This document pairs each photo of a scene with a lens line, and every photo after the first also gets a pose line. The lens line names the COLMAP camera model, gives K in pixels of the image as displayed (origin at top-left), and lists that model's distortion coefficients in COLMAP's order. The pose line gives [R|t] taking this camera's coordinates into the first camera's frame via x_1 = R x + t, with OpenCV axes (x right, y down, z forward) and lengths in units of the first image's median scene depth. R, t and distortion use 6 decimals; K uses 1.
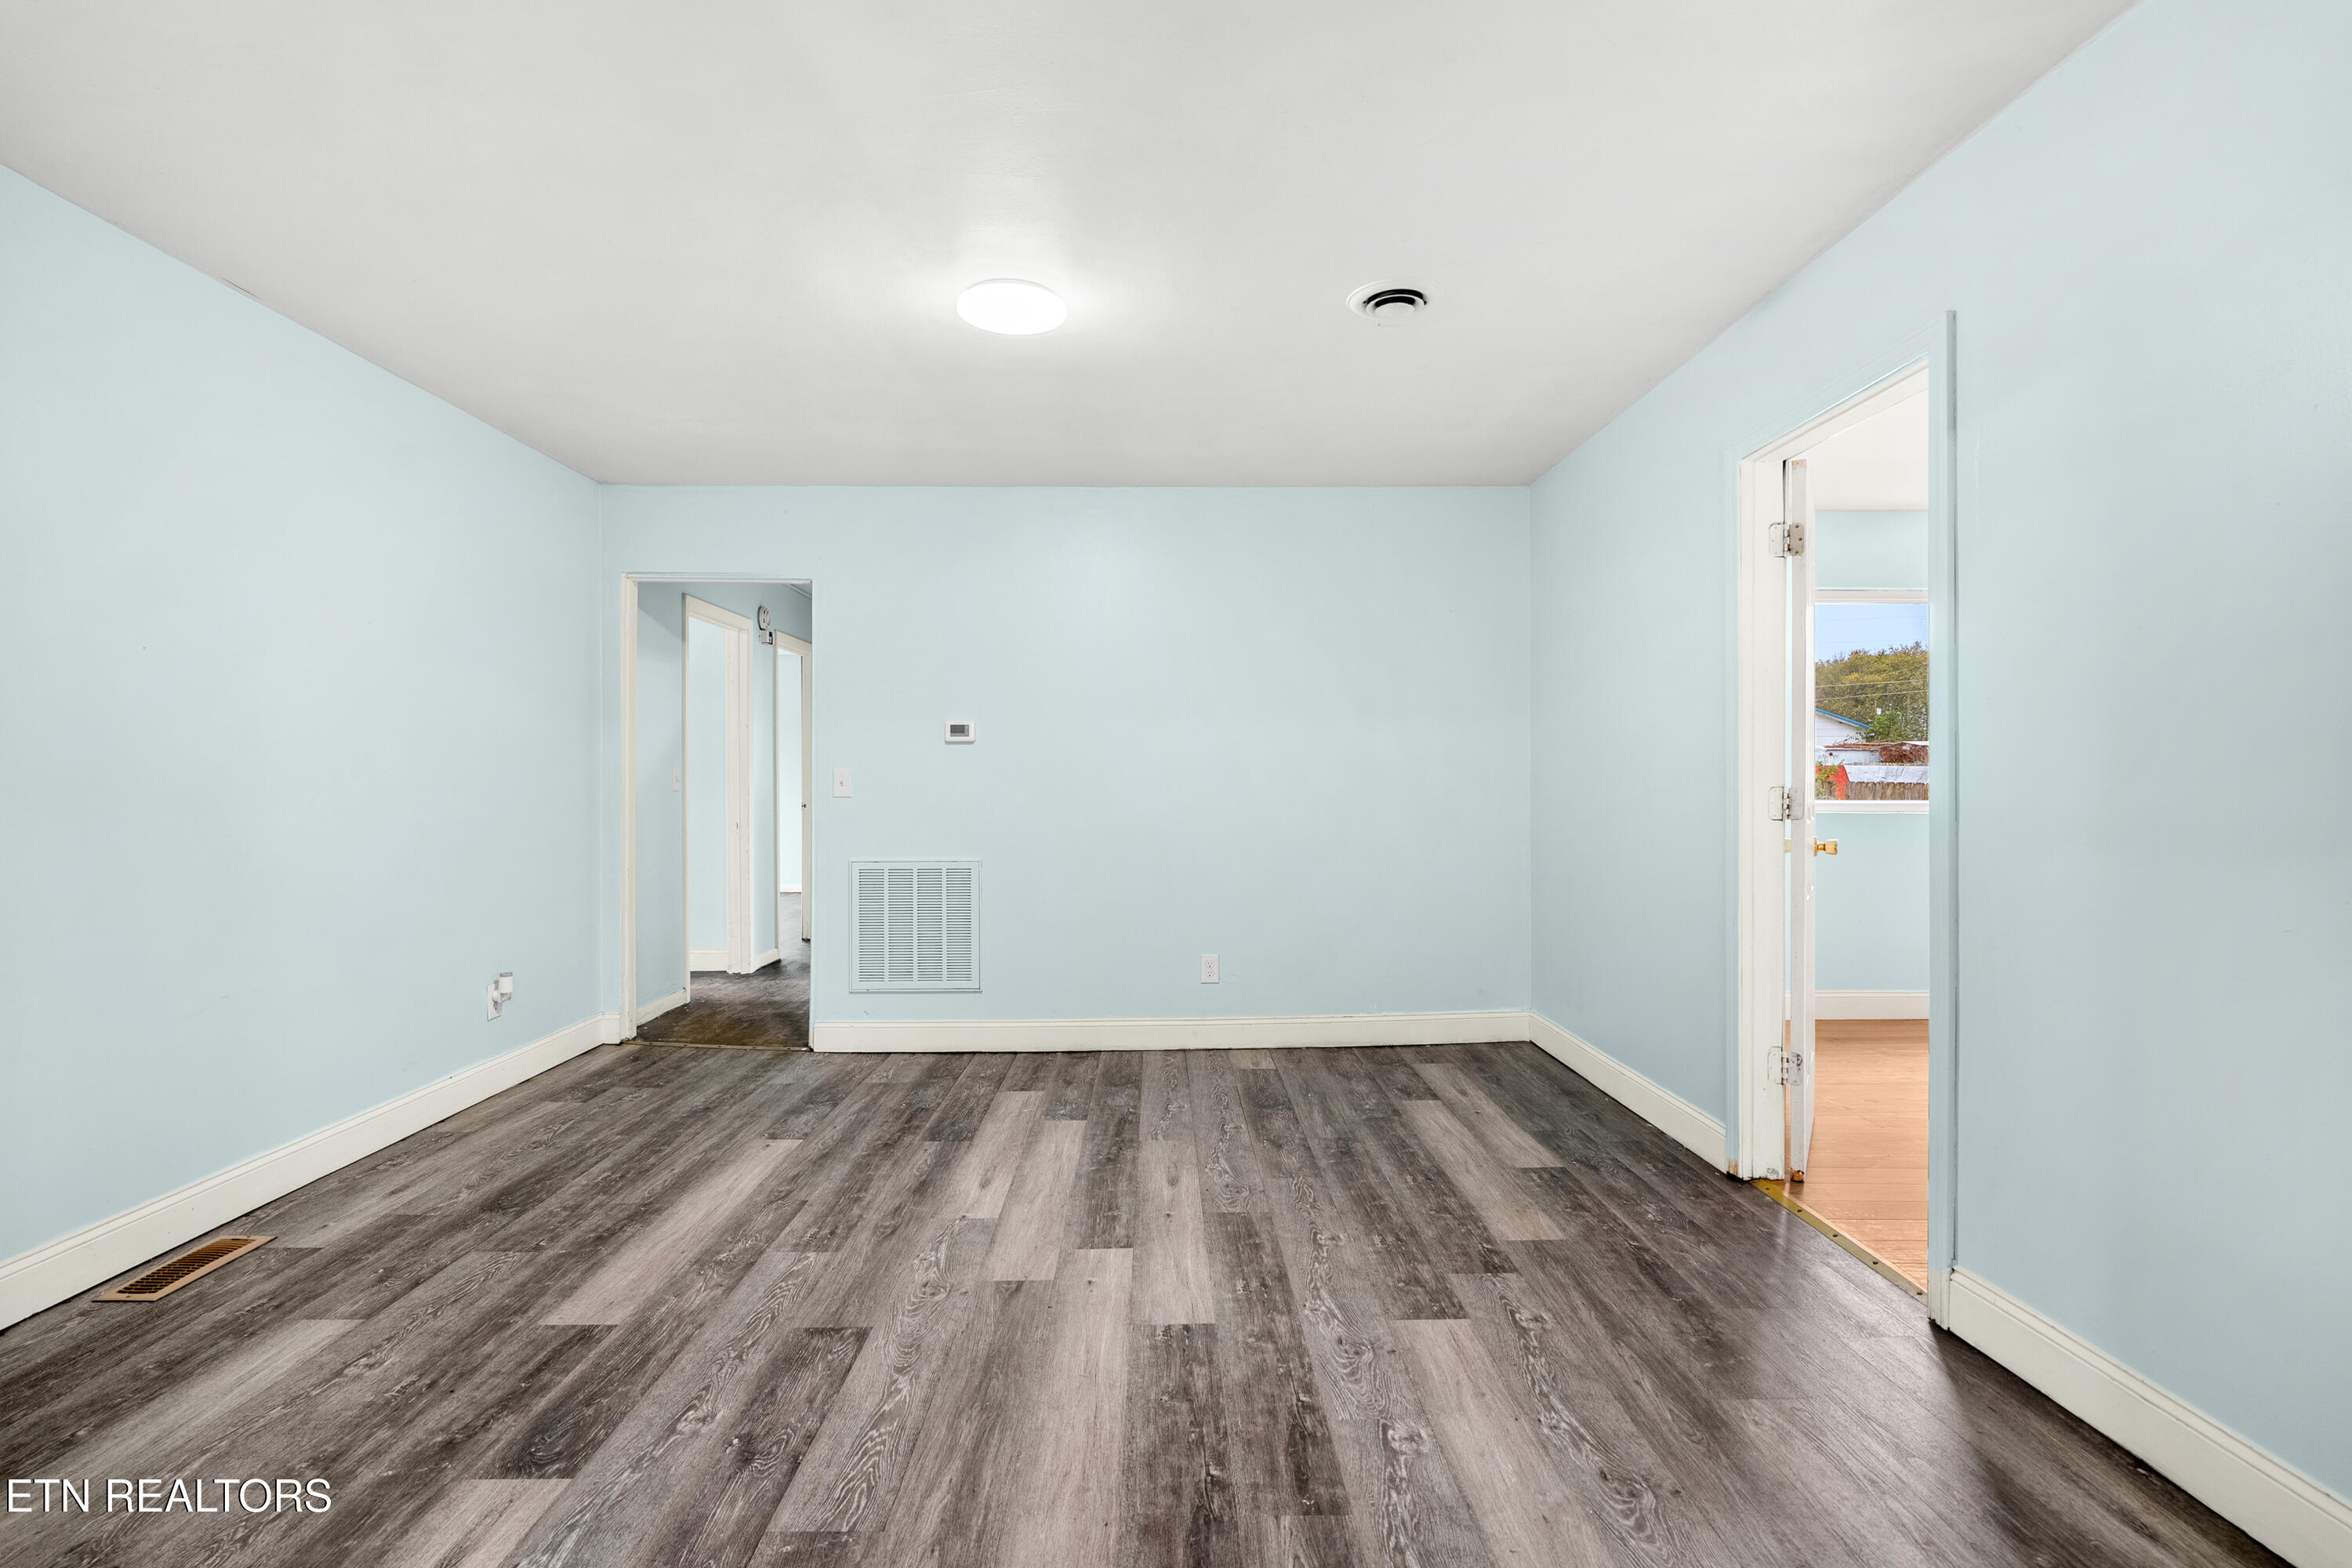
lens RADIAL K [[1084.5, 0, 1167.5], [0, 1084.5, 778.5], [0, 0, 1]] dist [-0.000257, -0.000246]
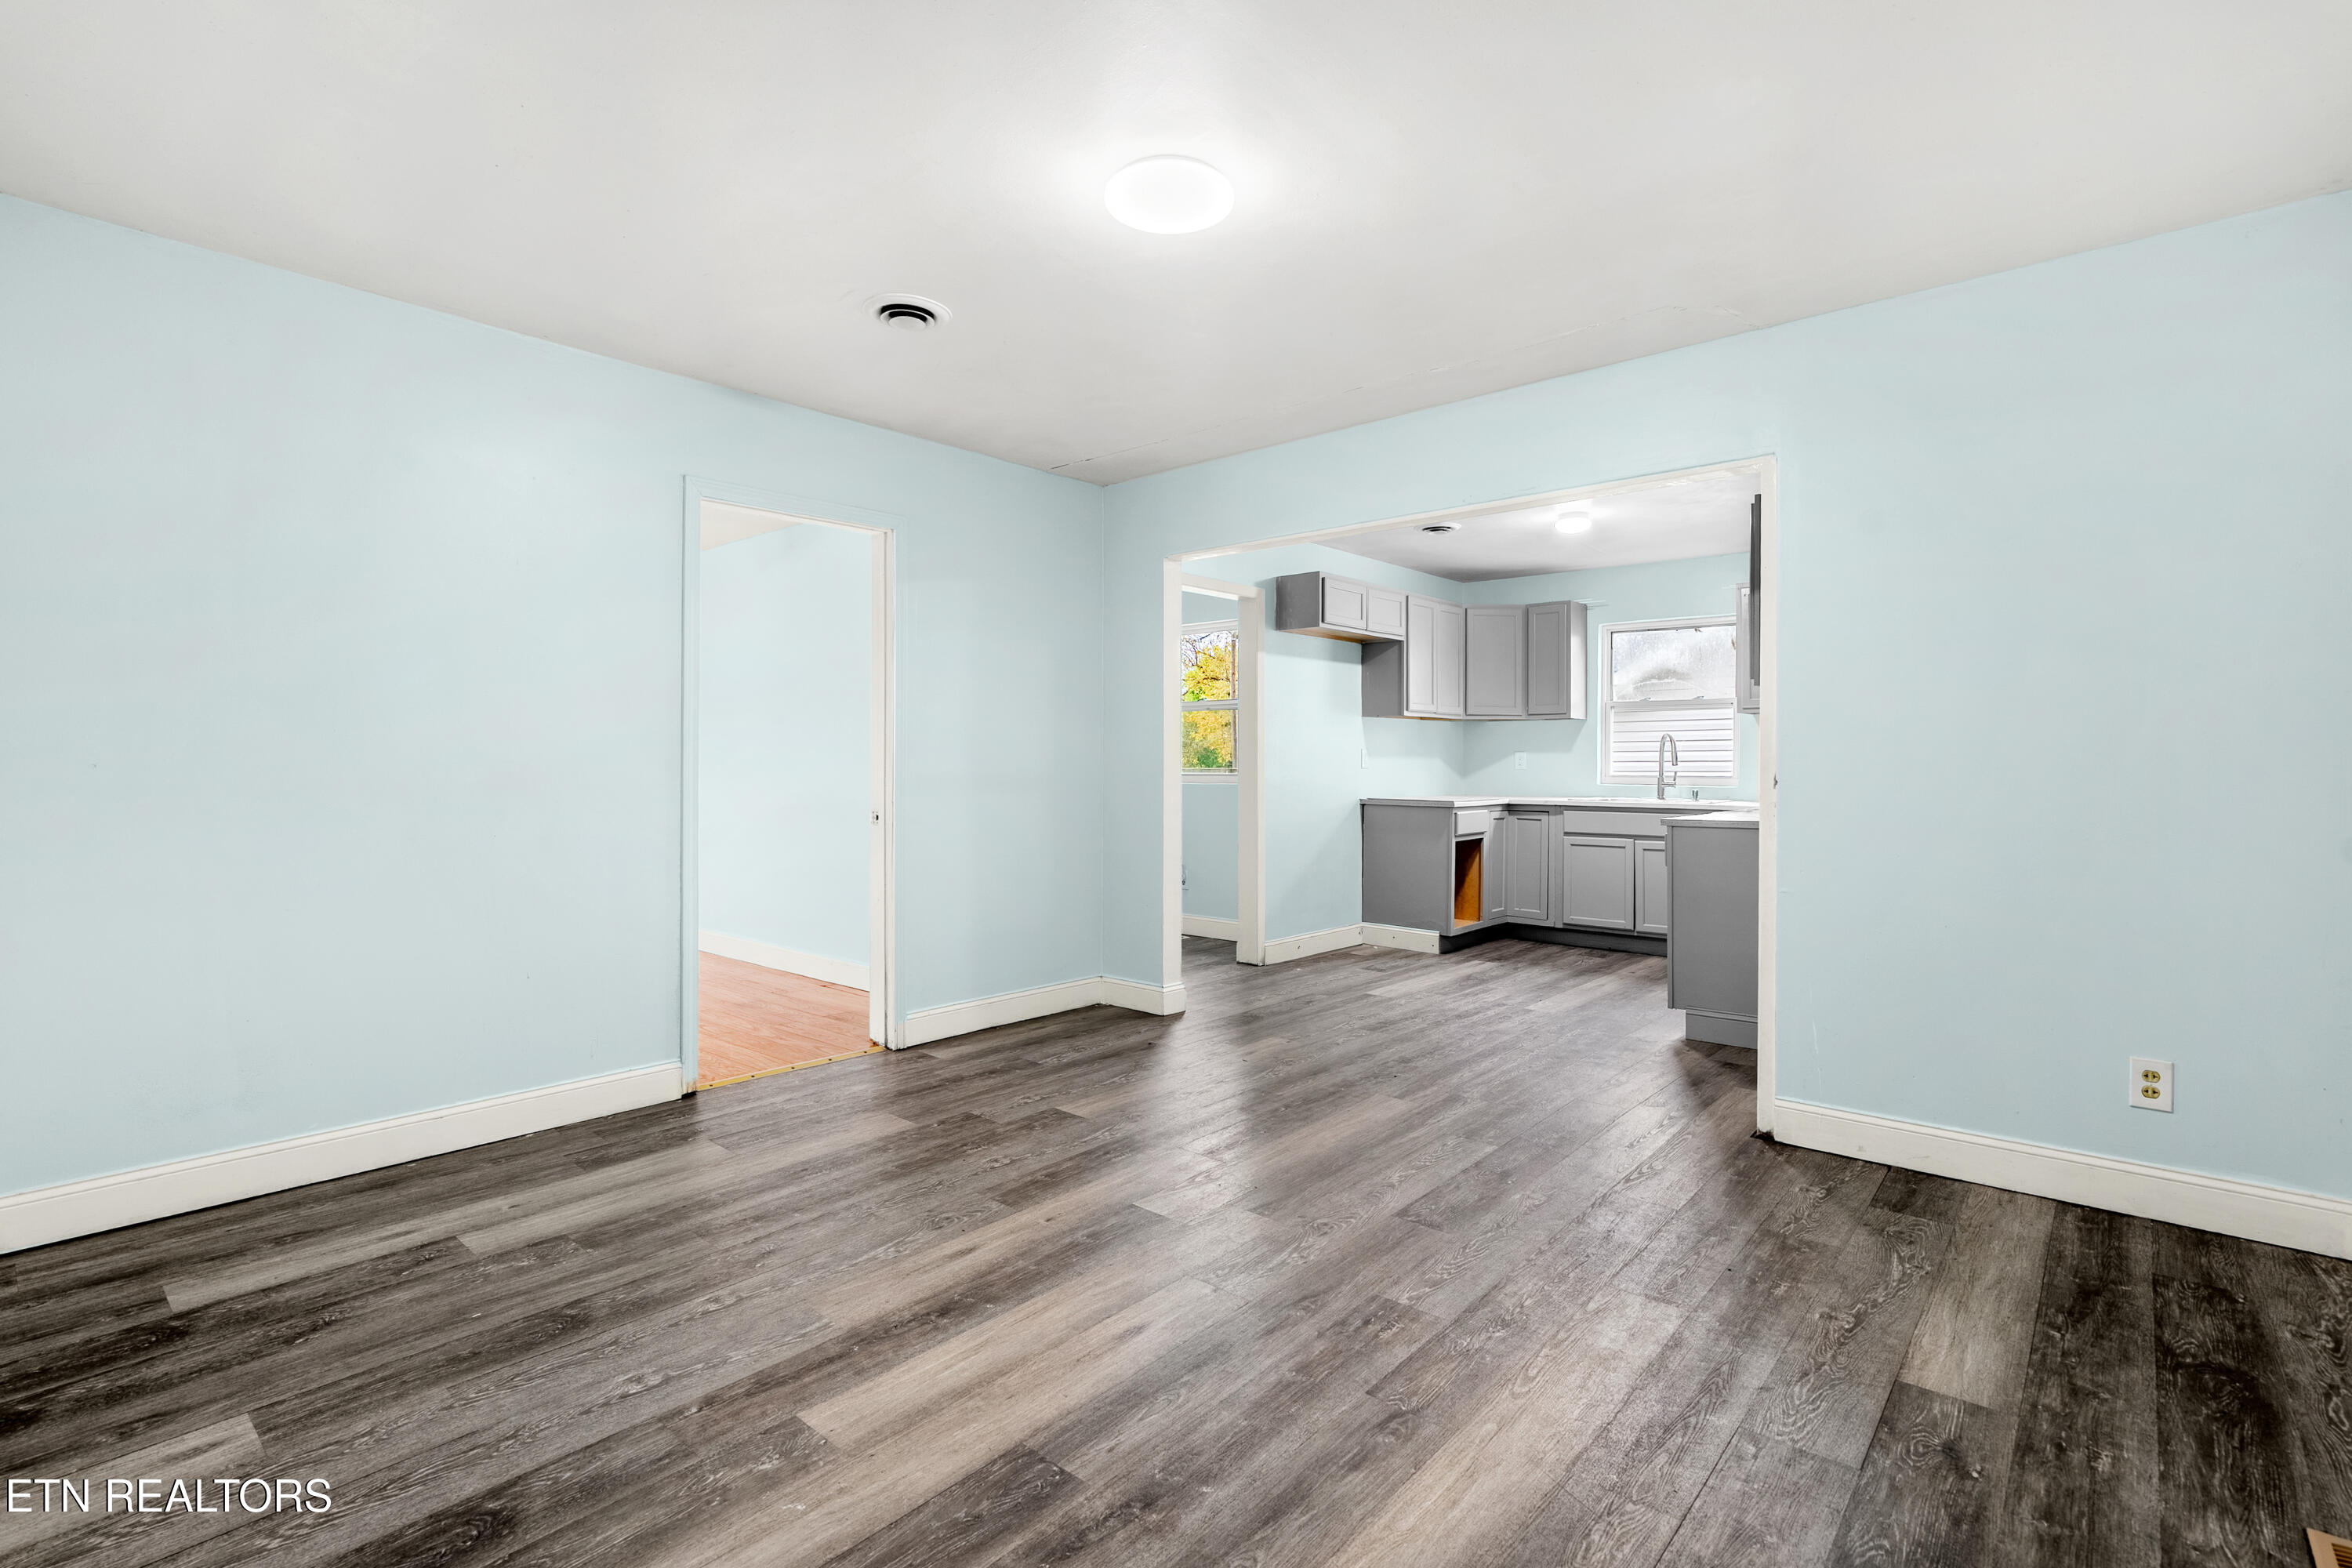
lens RADIAL K [[1084.5, 0, 1167.5], [0, 1084.5, 778.5], [0, 0, 1]] dist [-0.000257, -0.000246]
pose [[-0.736354, -0.008837, 0.676539, -0.767567], [-0.003437, 0.999951, 0.009321, 0.009264], [-0.676588, 0.004539, -0.736348, 1.751618]]
